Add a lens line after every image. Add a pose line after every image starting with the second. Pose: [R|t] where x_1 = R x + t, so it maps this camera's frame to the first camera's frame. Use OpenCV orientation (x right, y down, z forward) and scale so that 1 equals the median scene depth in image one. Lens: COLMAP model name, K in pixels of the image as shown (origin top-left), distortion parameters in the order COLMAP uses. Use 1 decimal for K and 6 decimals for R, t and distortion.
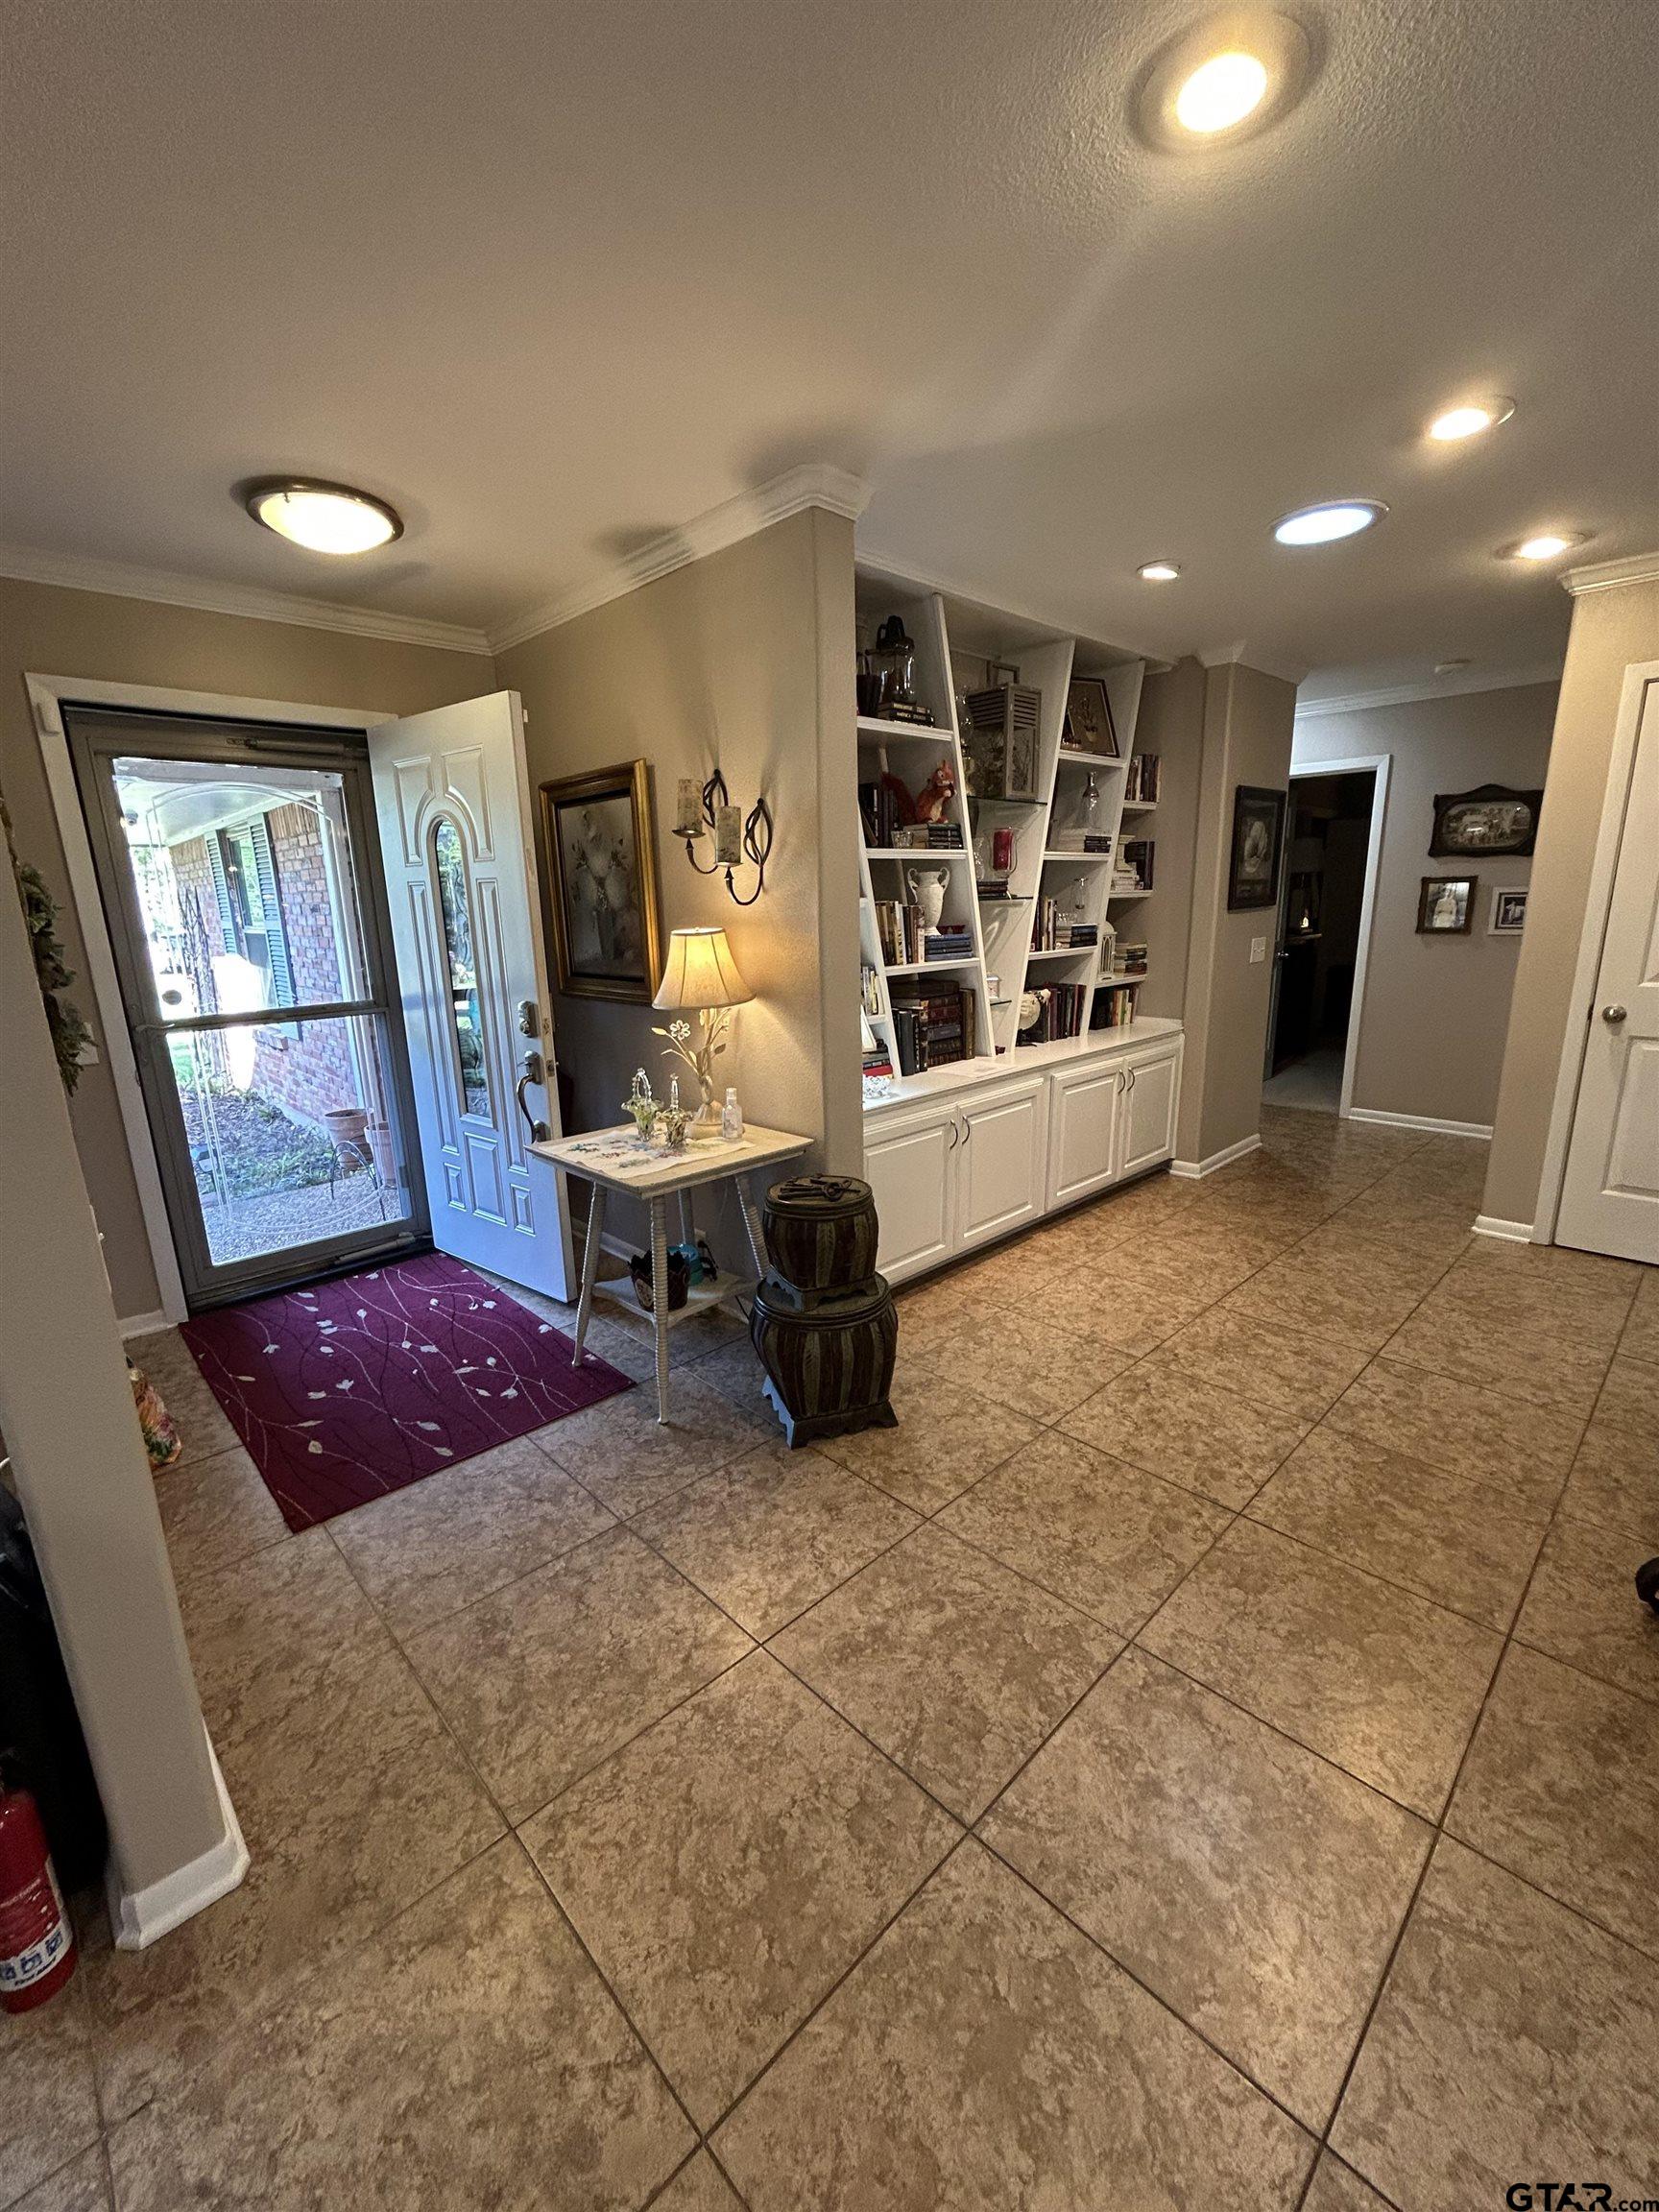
lens RADIAL K [[893.5, 0, 827.1], [0, 893.5, 1110.0], [0, 0, 1]] dist [-0.000863, 0.000605]
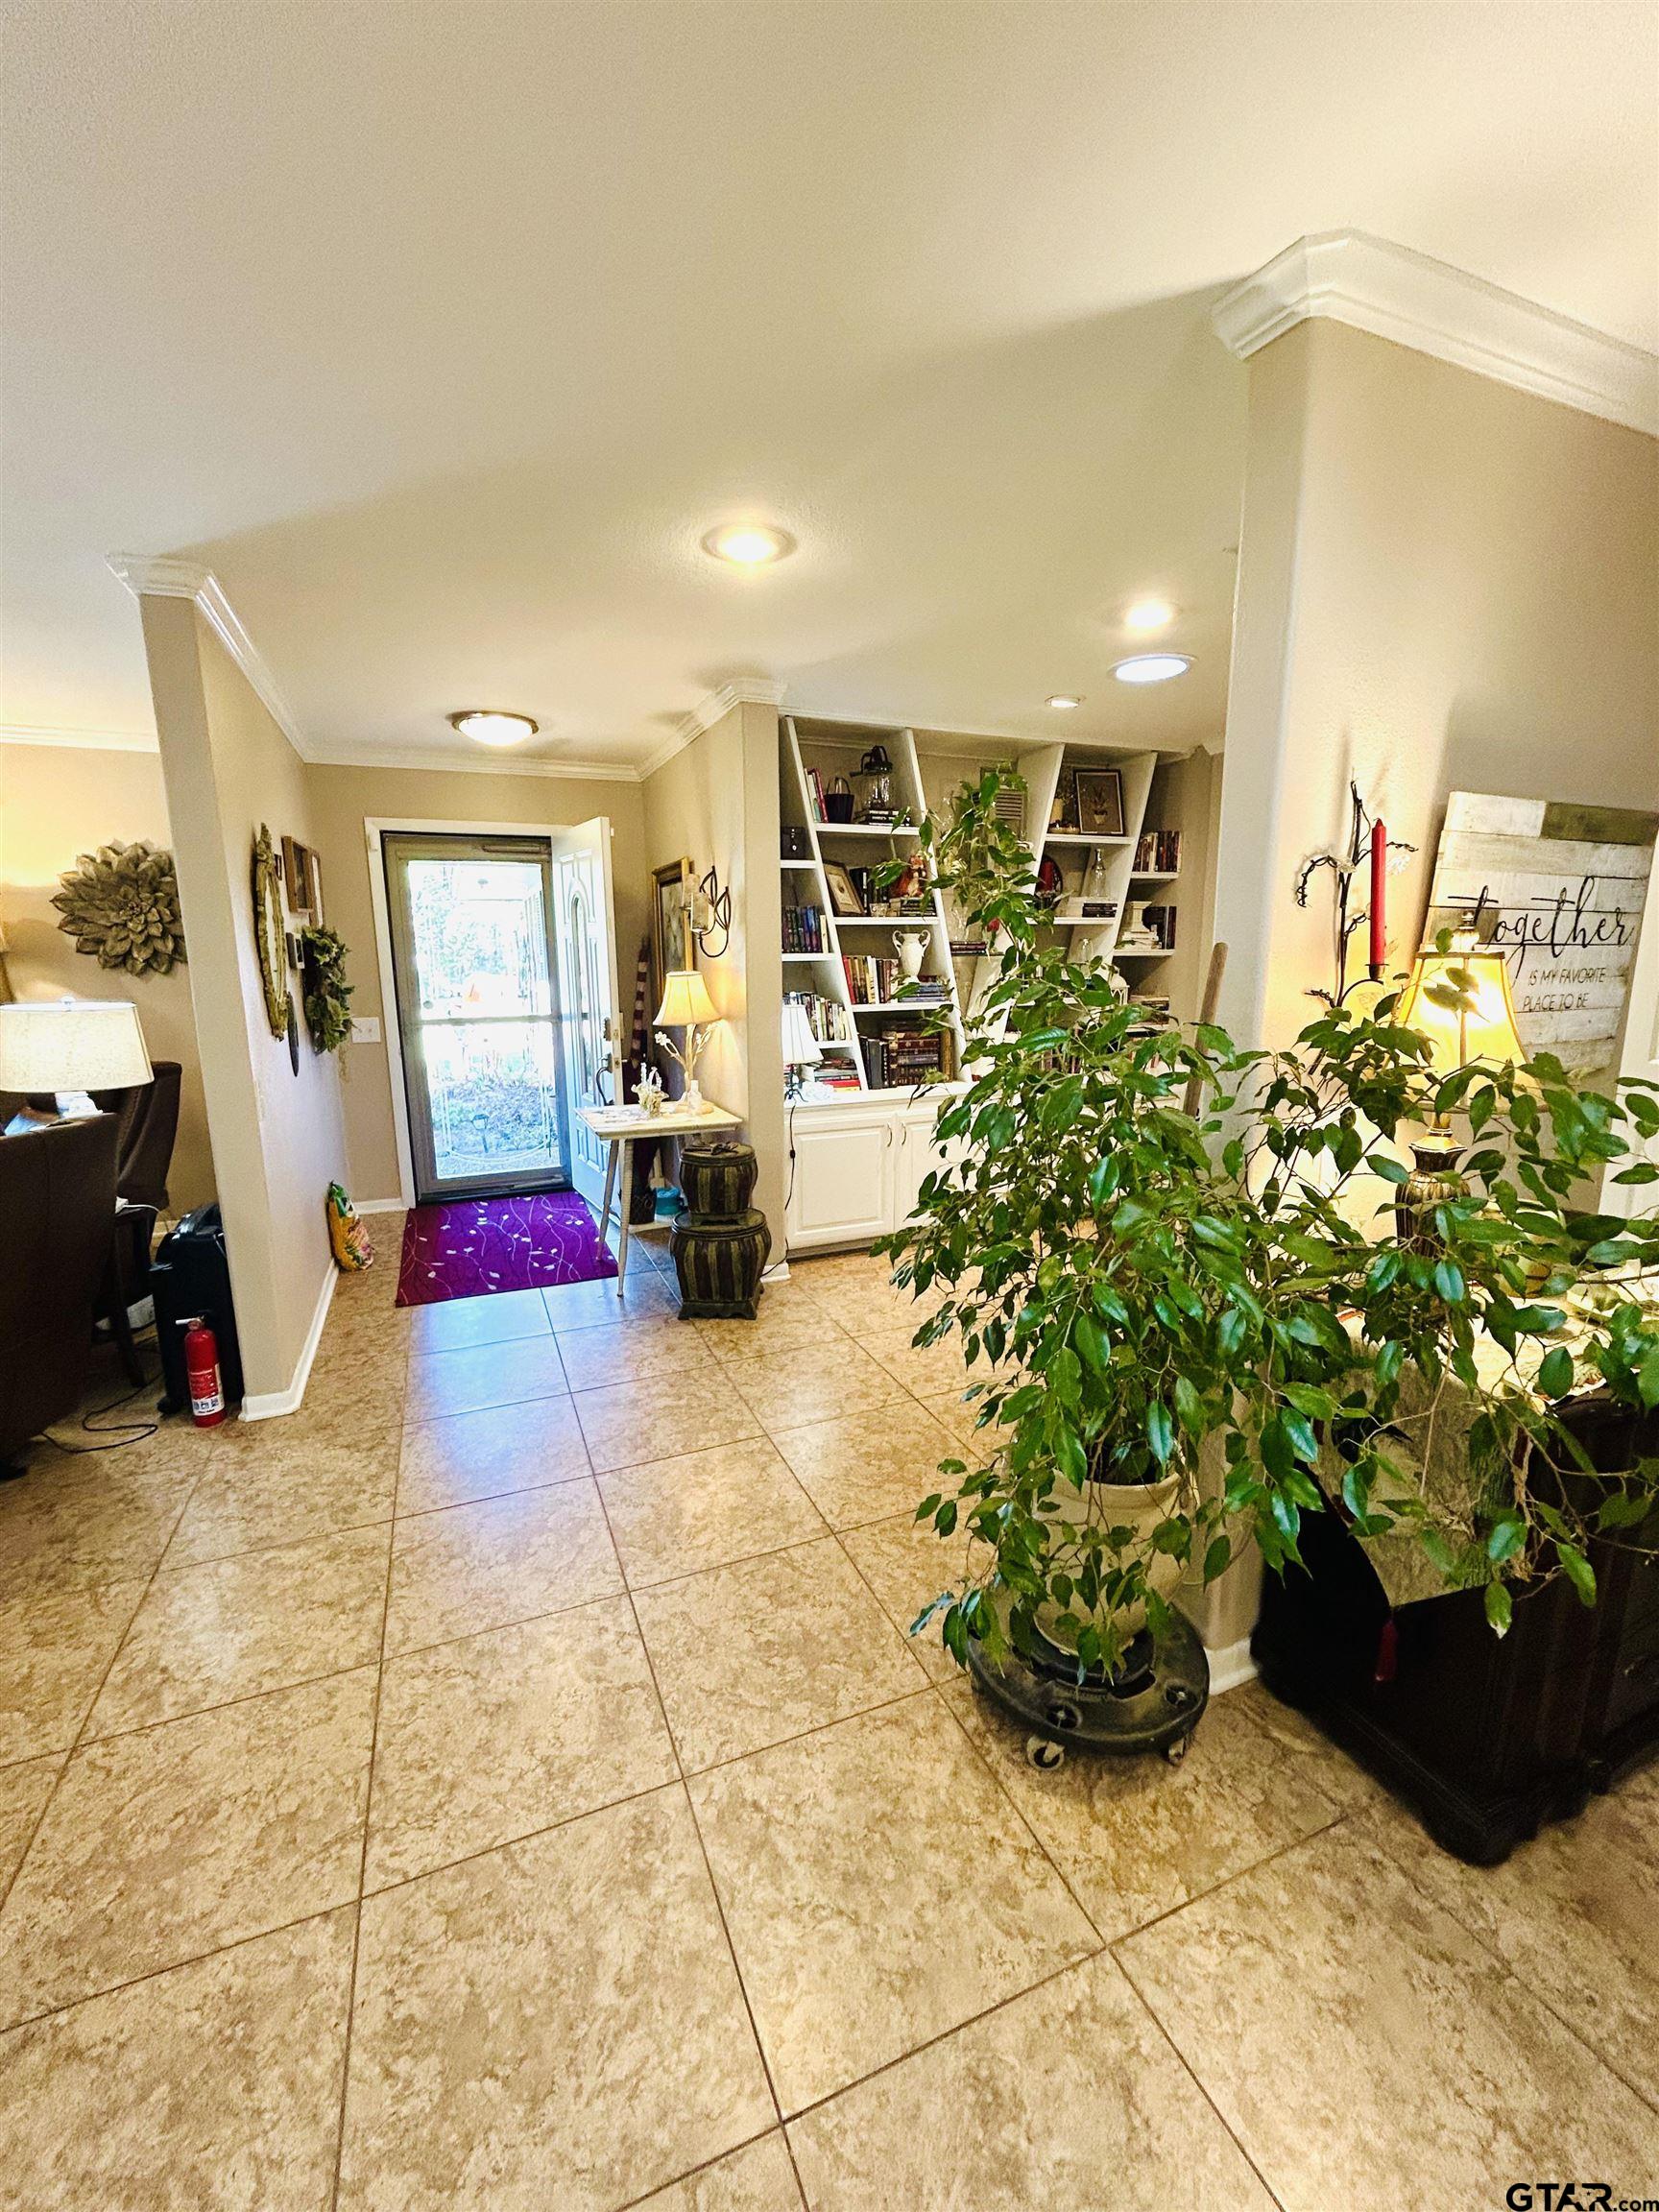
lens RADIAL K [[893.5, 0, 827.1], [0, 893.5, 1110.0], [0, 0, 1]] dist [-0.000863, 0.000605]
pose [[0.934432, 0.082080, -0.346554, 0.502409], [-0.097661, 0.994834, -0.027705, 0.035385], [0.342490, 0.059733, 0.937621, -0.247002]]
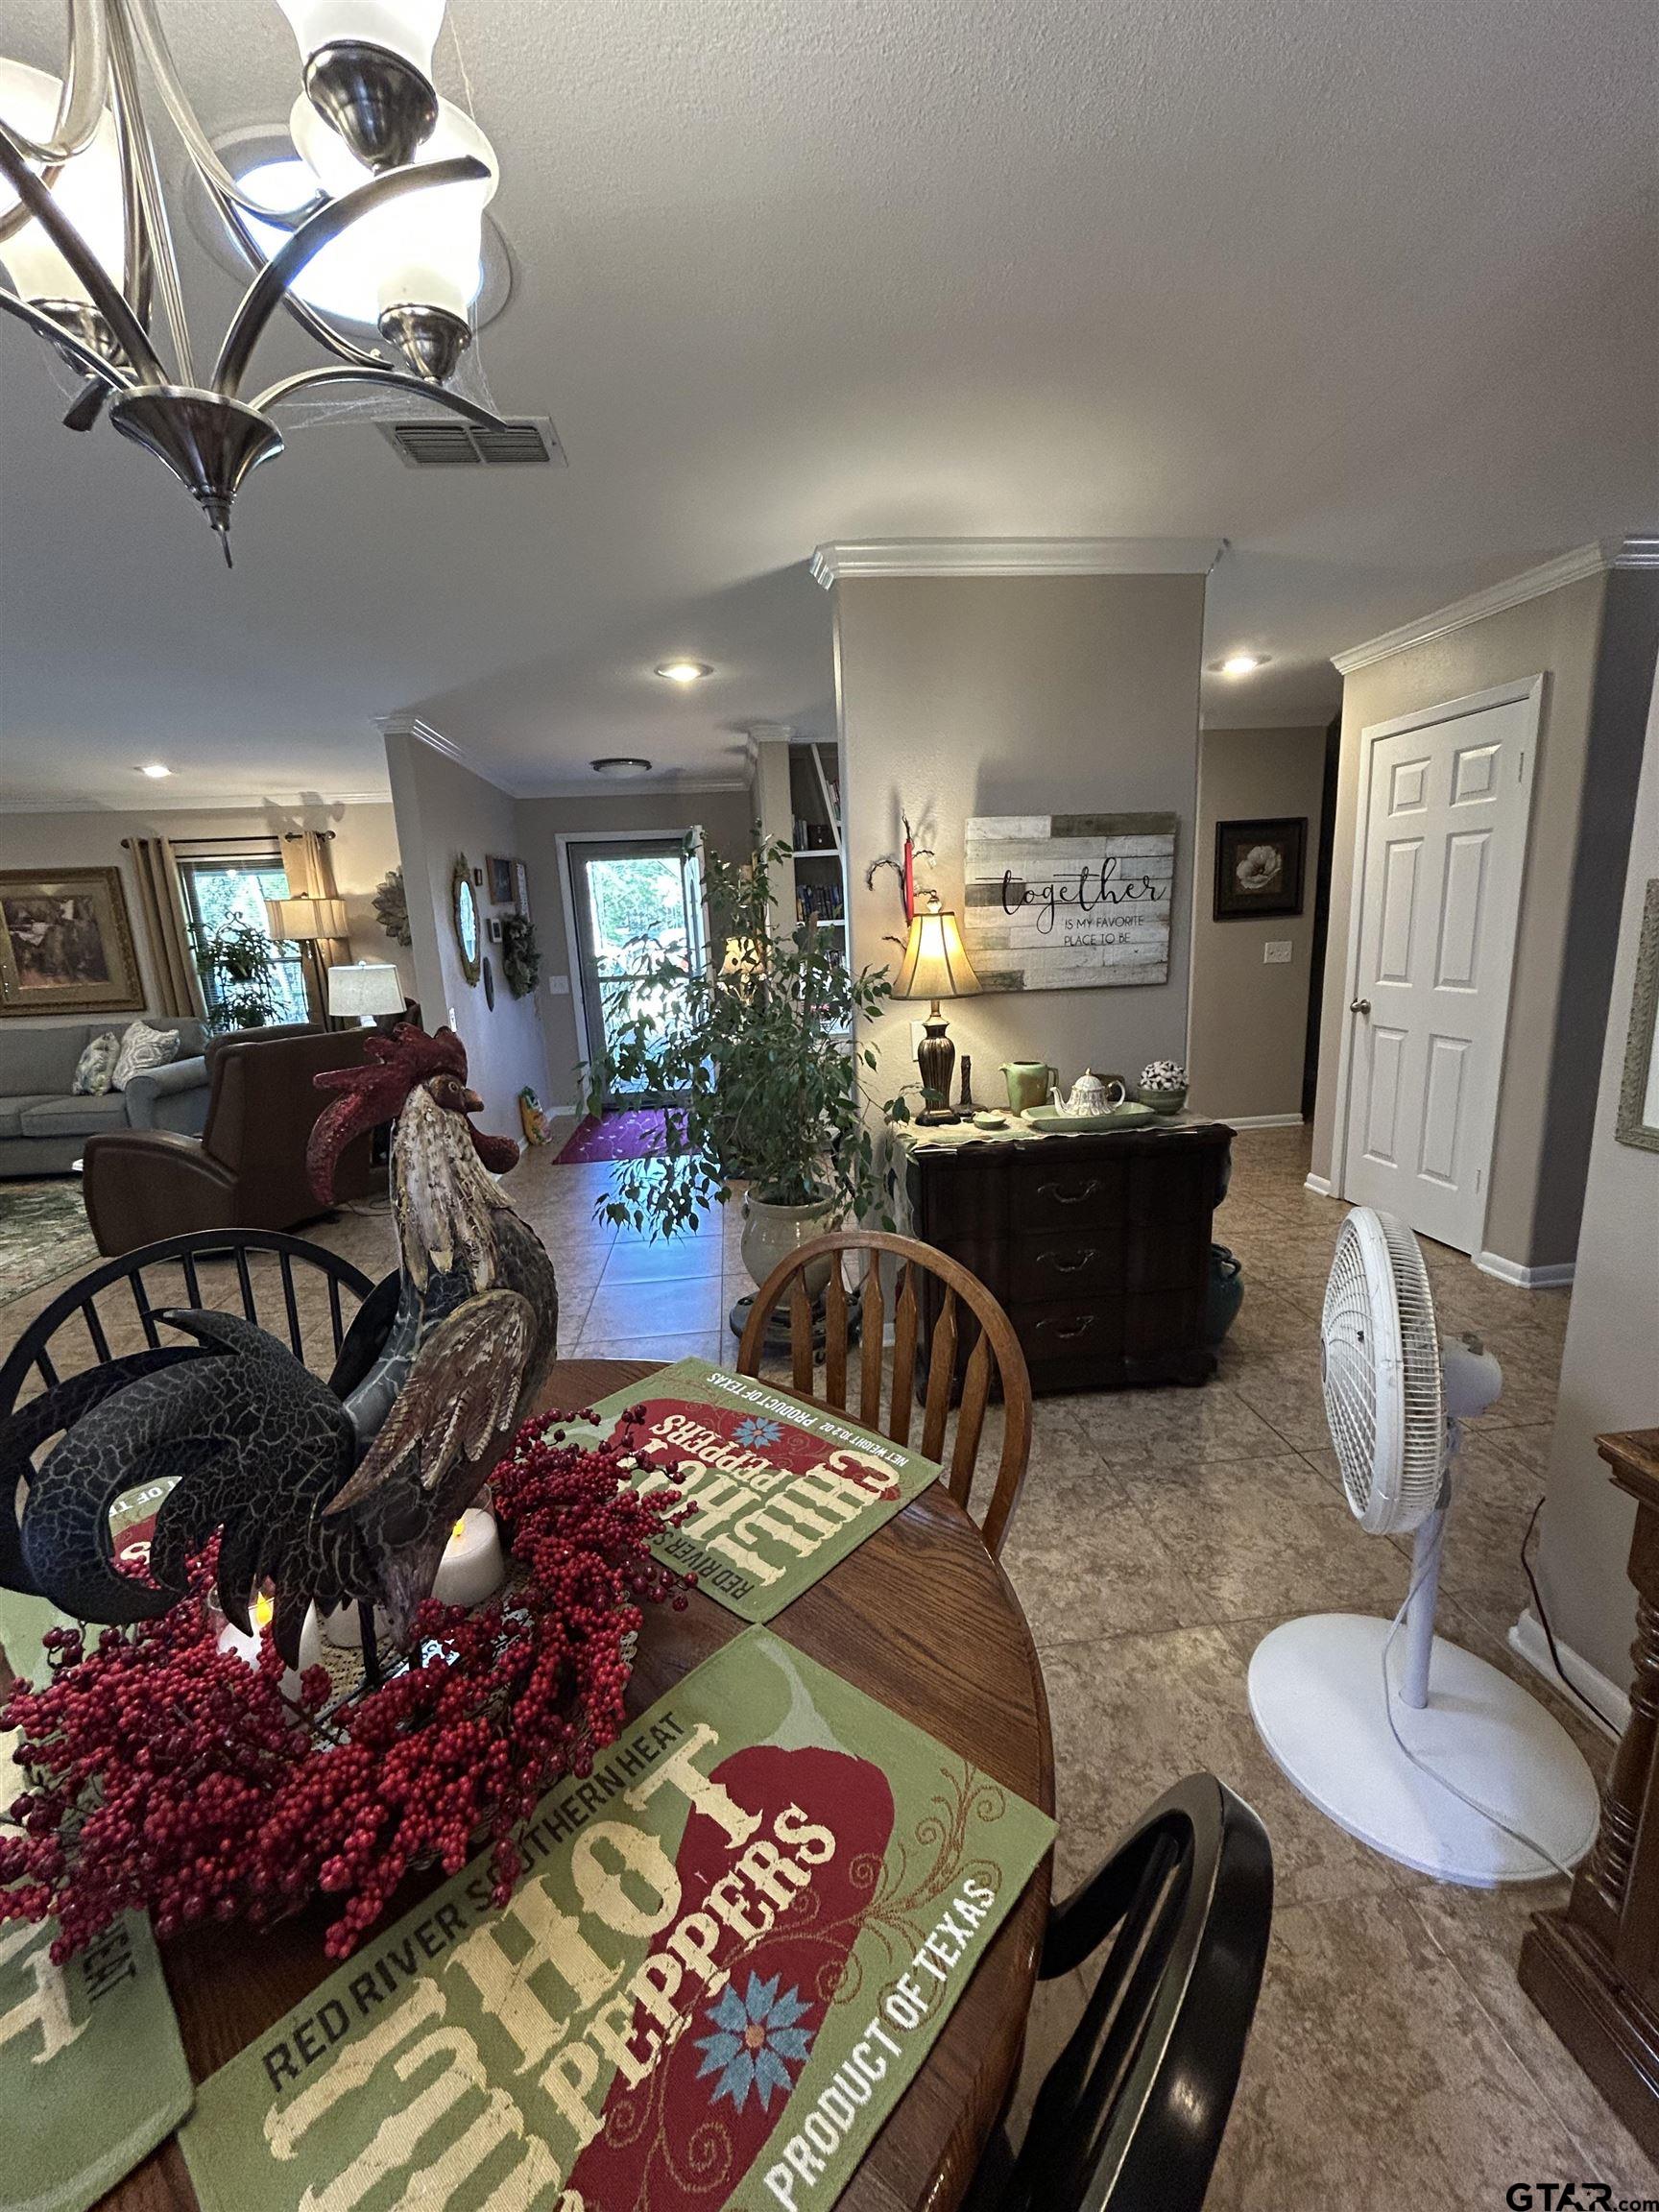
lens RADIAL K [[893.5, 0, 827.1], [0, 893.5, 1110.0], [0, 0, 1]] dist [-0.000863, 0.000605]
pose [[0.791421, 0.118602, -0.599656, 1.071137], [-0.116546, 0.992278, 0.042440, 0.067677], [0.600059, 0.036299, 0.799132, -0.422646]]
